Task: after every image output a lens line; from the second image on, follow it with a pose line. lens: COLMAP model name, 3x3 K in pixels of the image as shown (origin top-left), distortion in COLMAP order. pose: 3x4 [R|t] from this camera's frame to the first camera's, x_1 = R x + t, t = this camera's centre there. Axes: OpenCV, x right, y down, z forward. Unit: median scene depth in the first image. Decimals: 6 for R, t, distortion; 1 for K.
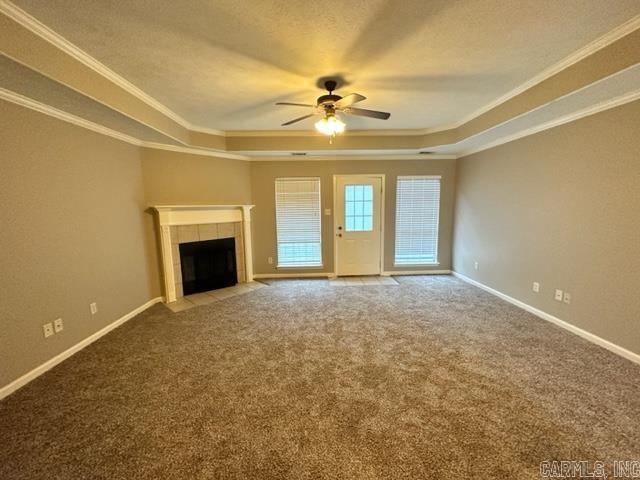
lens RADIAL K [[252.4, 0, 314.8], [0, 252.4, 241.1], [0, 0, 1]] dist [0.001490, -0.000179]
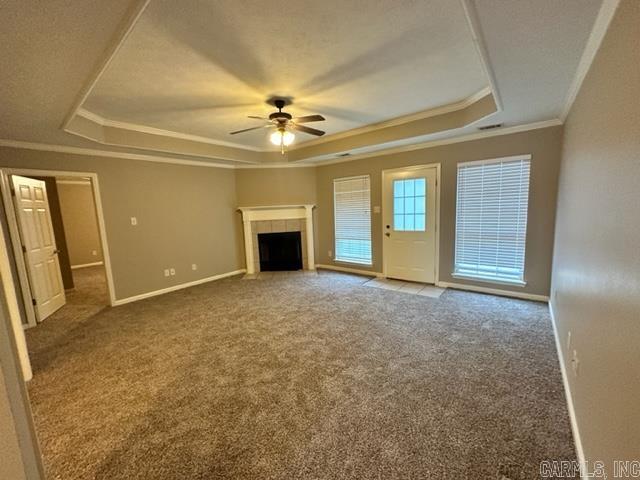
lens RADIAL K [[252.4, 0, 319.4], [0, 252.4, 239.3], [0, 0, 1]] dist [0.001490, -0.000179]
pose [[0.761205, 0.067109, -0.645029, 0.529832], [-0.058865, 0.997675, 0.034331, -0.022657], [0.645834, 0.011837, 0.763386, 0.123859]]
